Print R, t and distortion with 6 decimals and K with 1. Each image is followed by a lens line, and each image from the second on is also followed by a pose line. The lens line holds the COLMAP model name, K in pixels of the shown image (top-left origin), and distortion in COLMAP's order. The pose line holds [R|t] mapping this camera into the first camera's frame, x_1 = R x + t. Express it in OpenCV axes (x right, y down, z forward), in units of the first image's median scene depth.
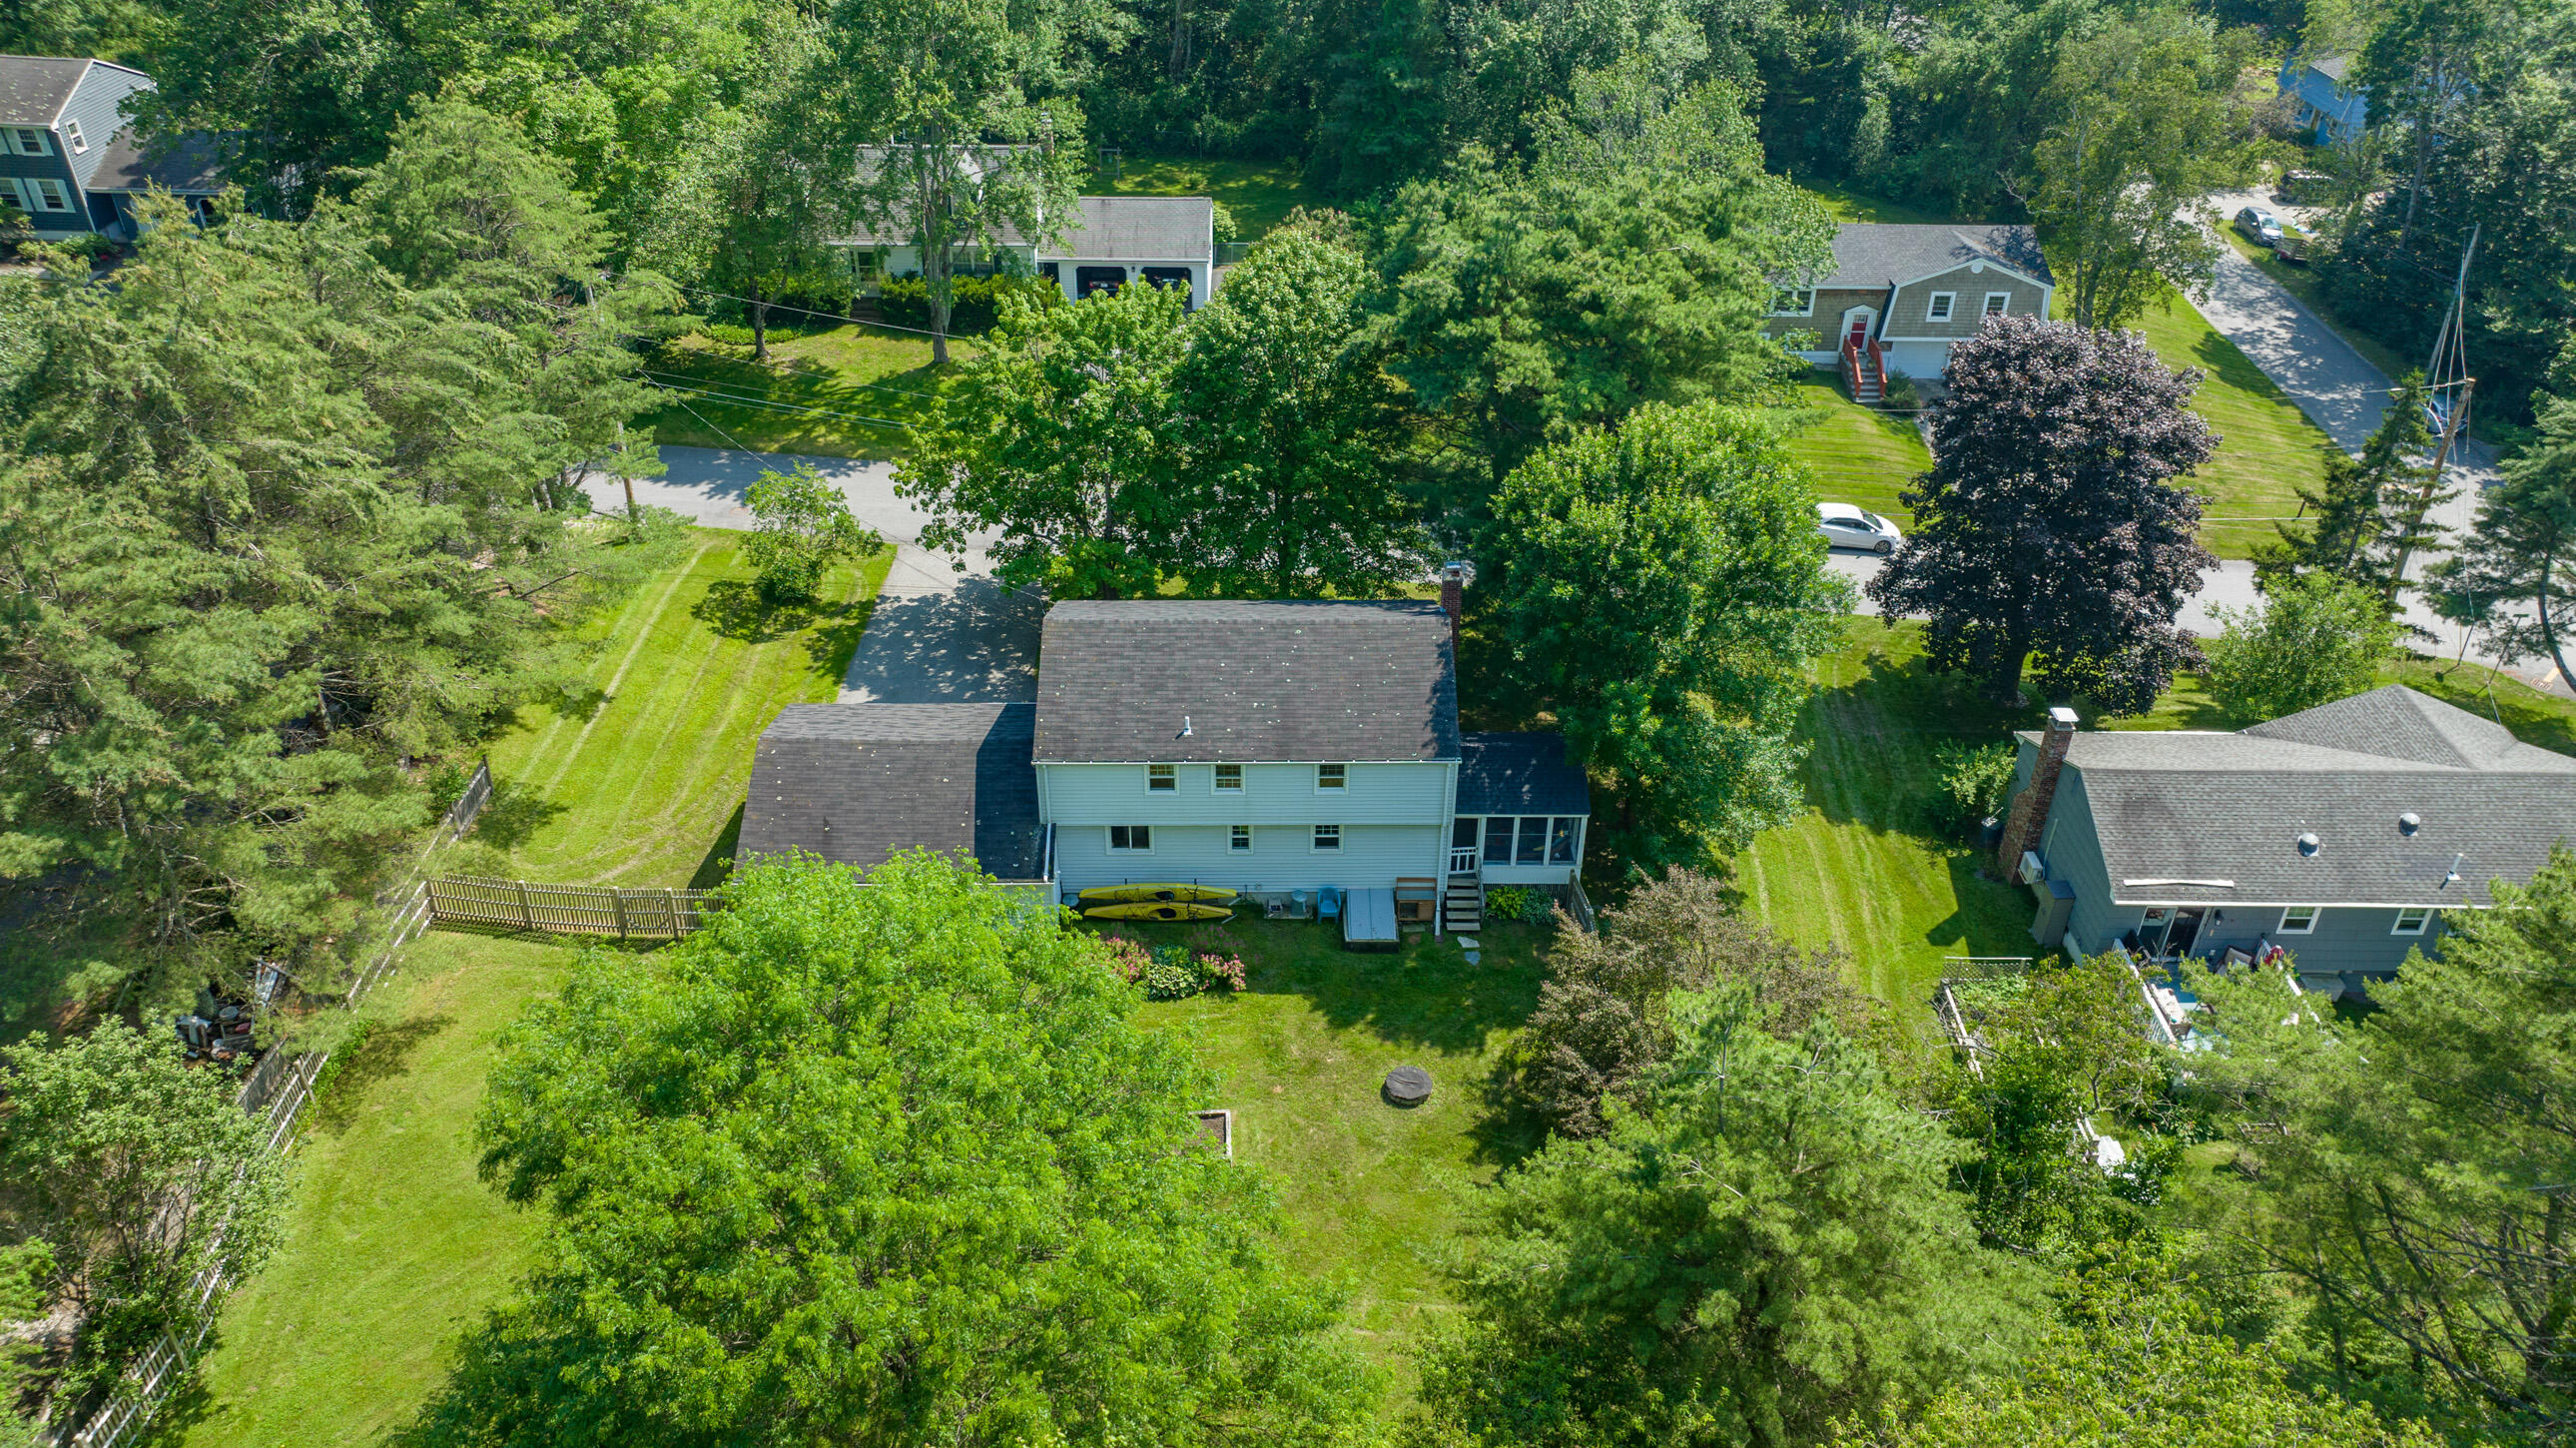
lens RADIAL K [[1829.8, 0, 1273.7], [0, 1829.8, 743.2], [0, 0, 1]] dist [-0.033655, 0.035798]
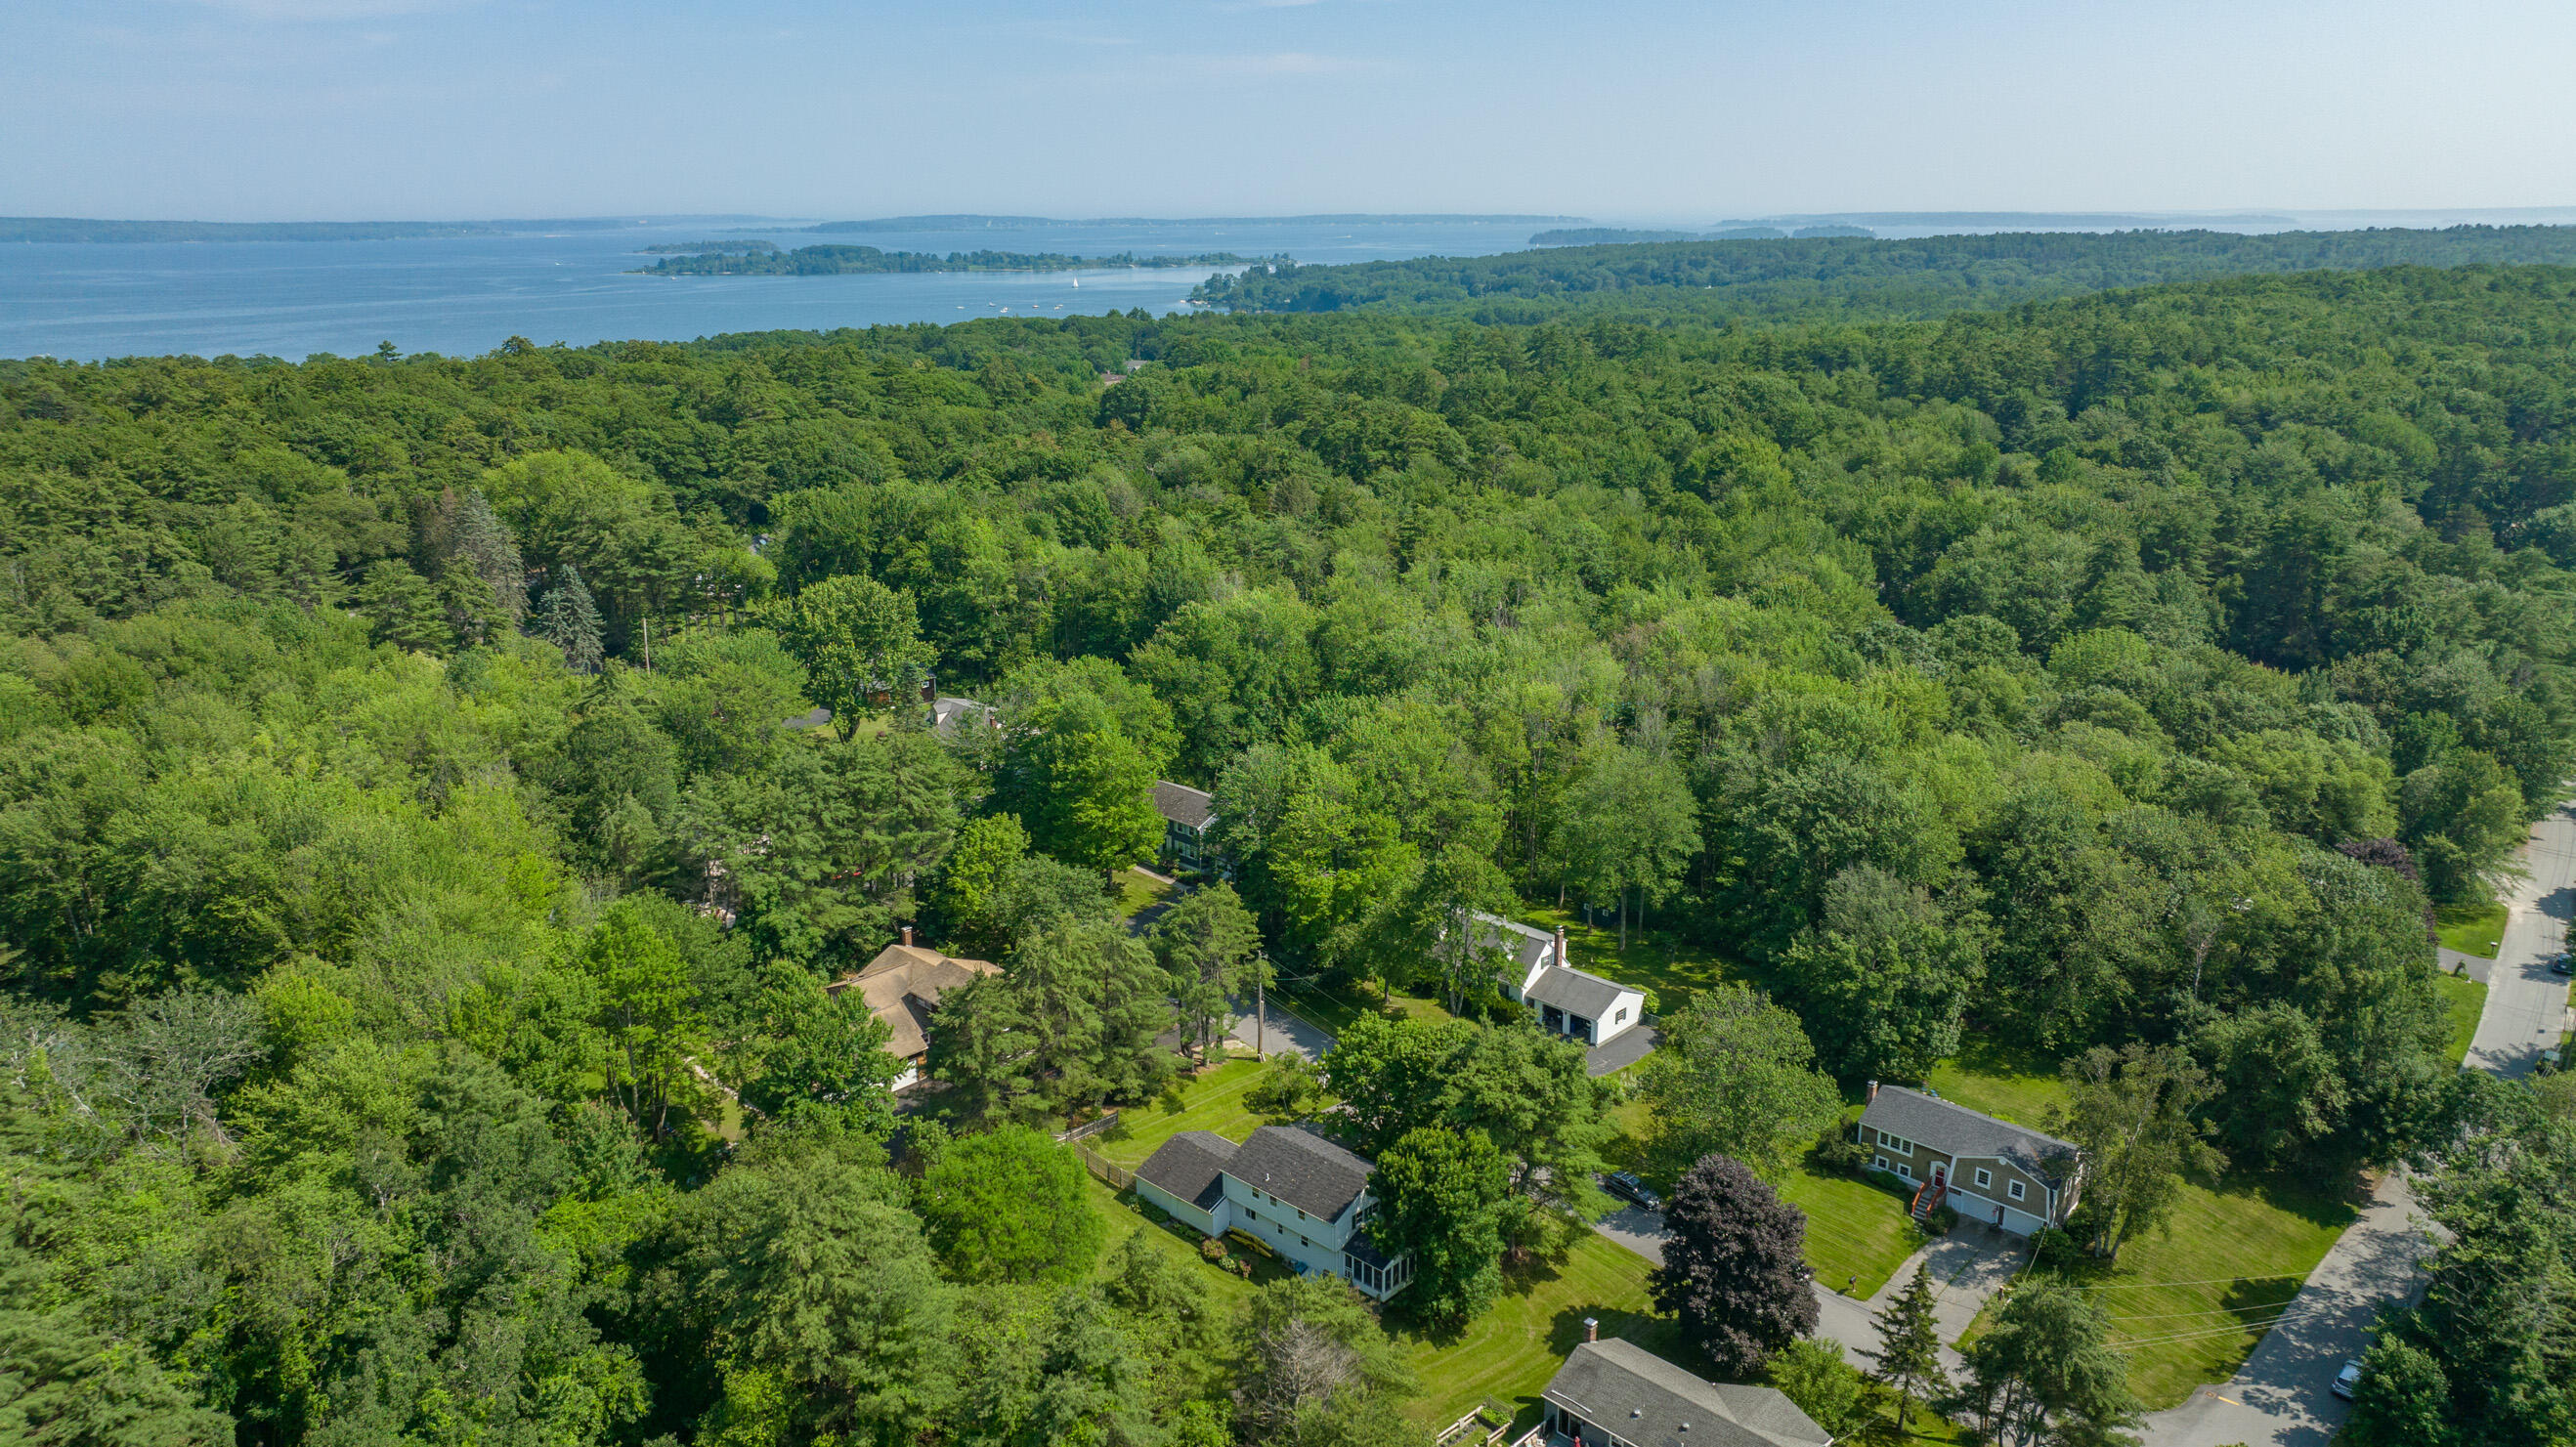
lens RADIAL K [[1829.5, 0, 1289.5], [0, 1829.5, 723.7], [0, 0, 1]] dist [-0.033655, 0.035798]
pose [[0.702727, 0.170017, -0.690846, 1.676235], [-0.382151, 0.909258, -0.164955, -0.181406], [0.600112, 0.379926, 0.703933, -1.113512]]
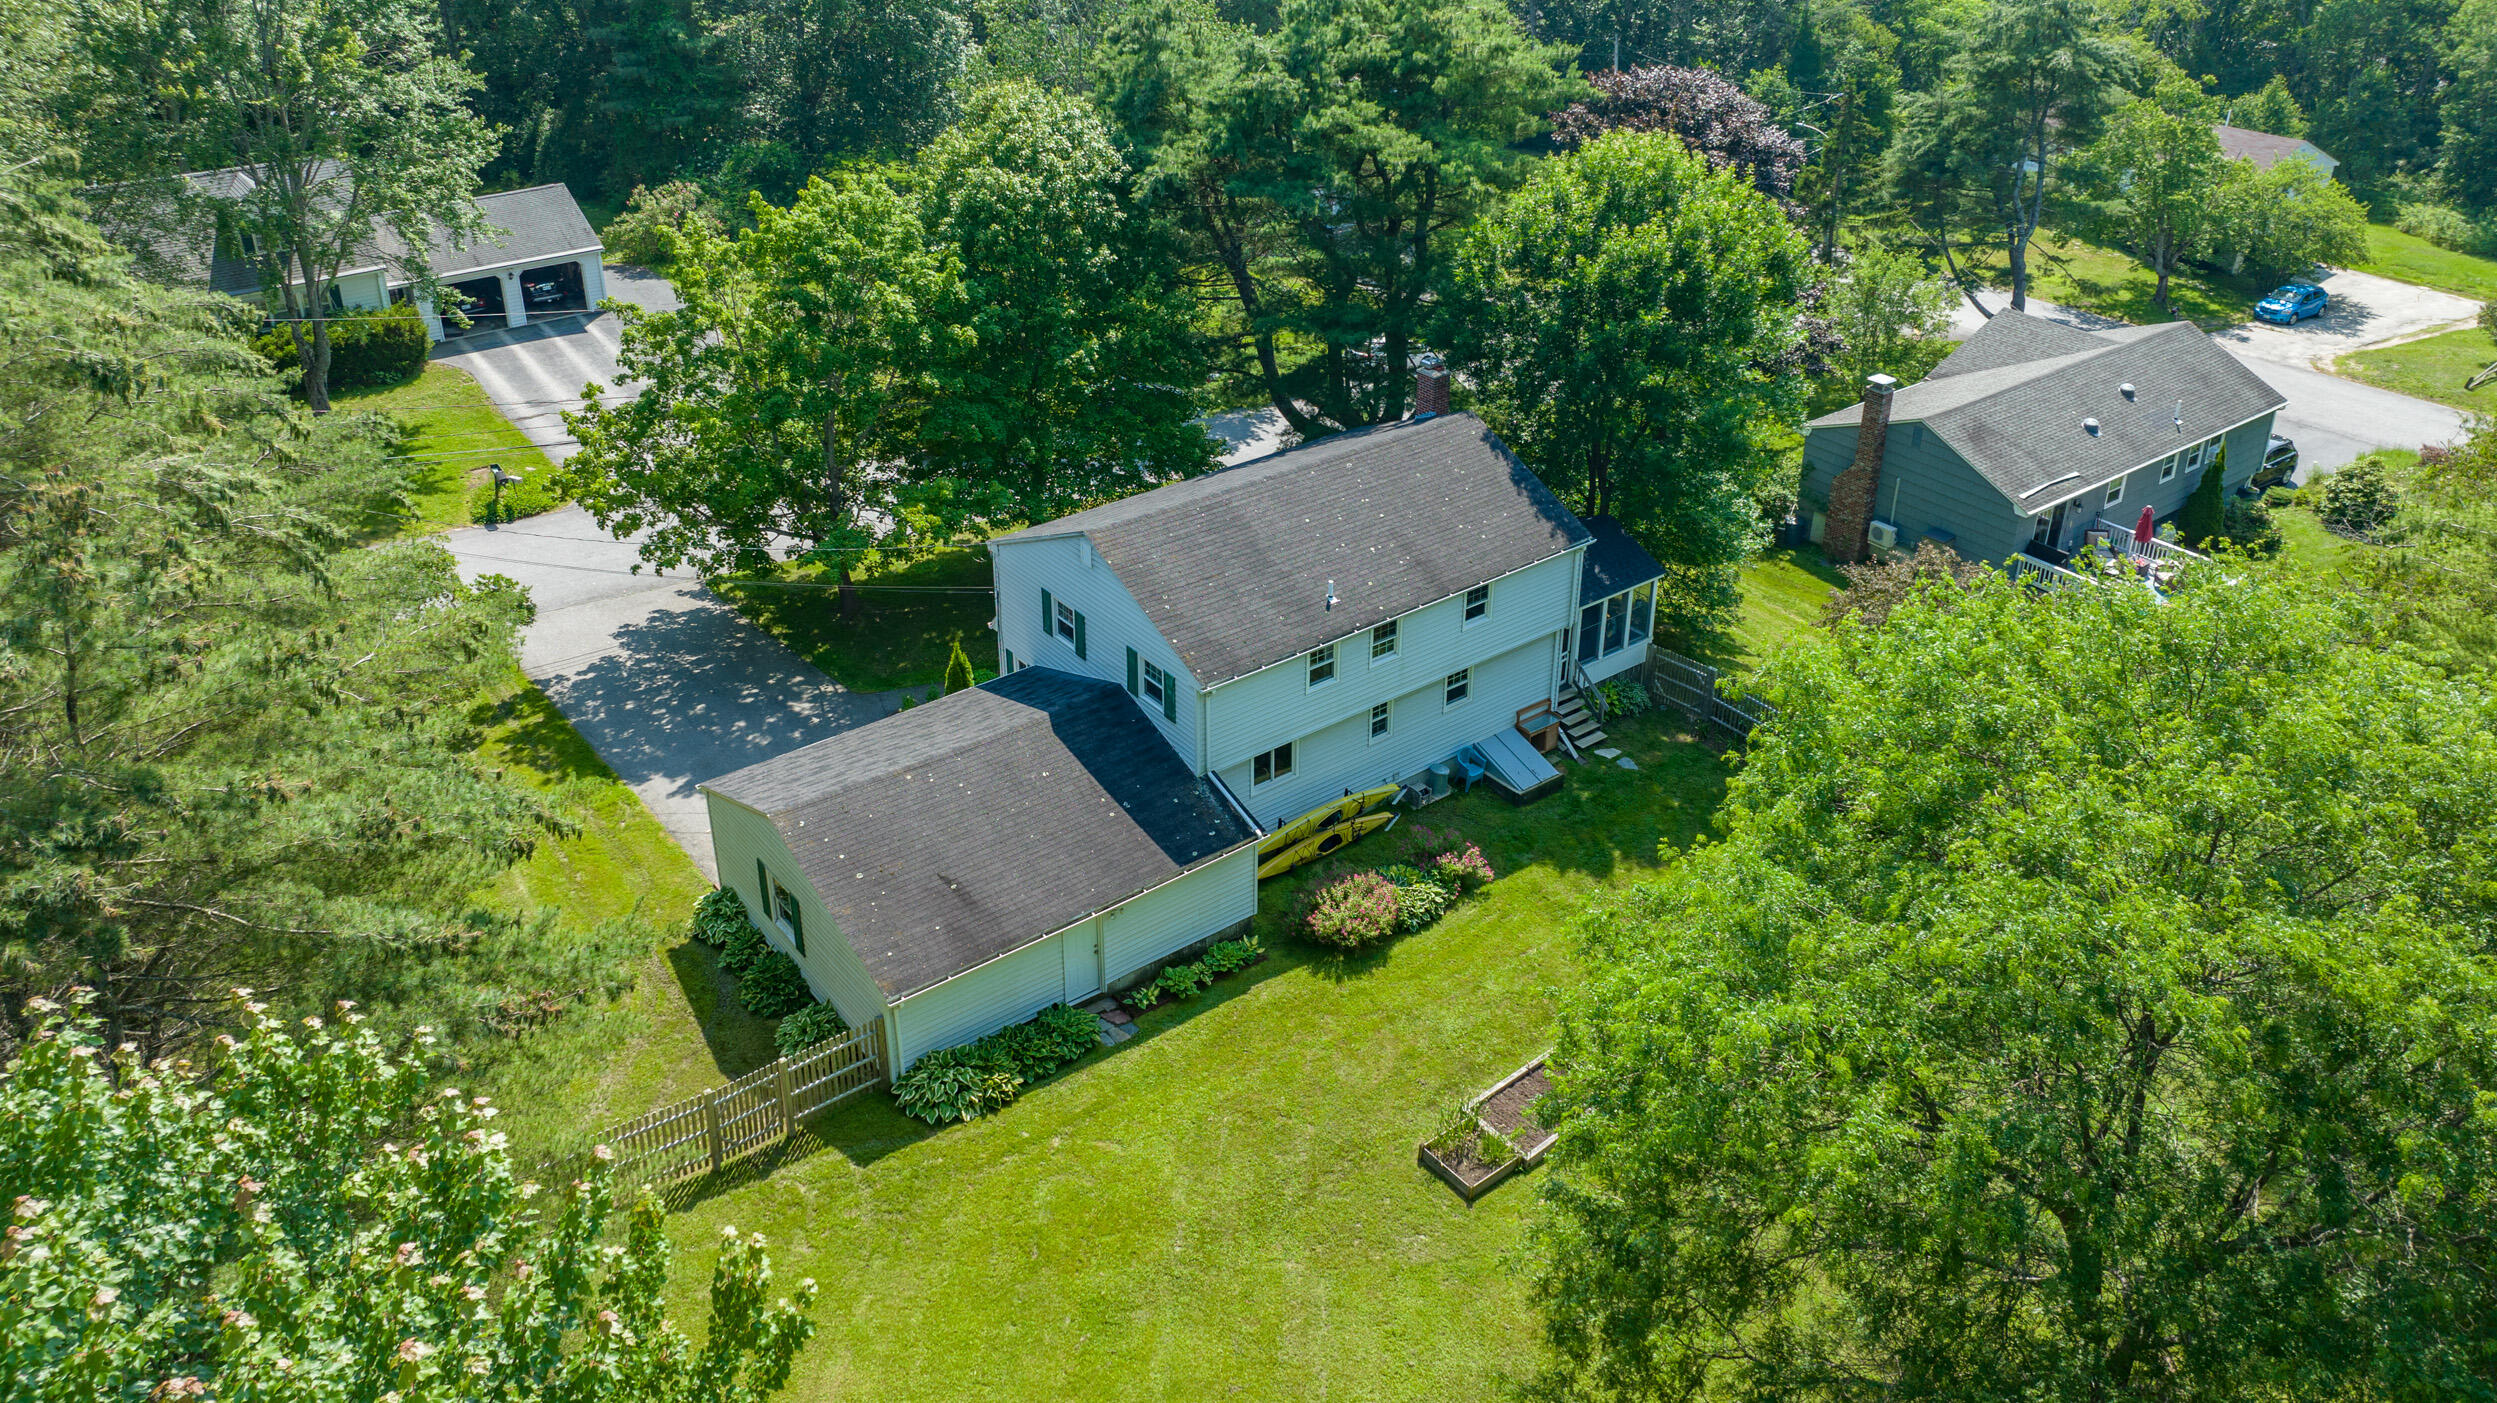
lens RADIAL K [[1773.6, 0, 1243.3], [0, 1773.6, 682.1], [0, 0, 1]] dist [-0.033655, 0.035798]
pose [[0.804783, -0.309537, 0.506470, -0.458897], [0.342054, 0.939186, 0.030472, -0.008789], [-0.485101, 0.148717, 0.861719, 0.348855]]
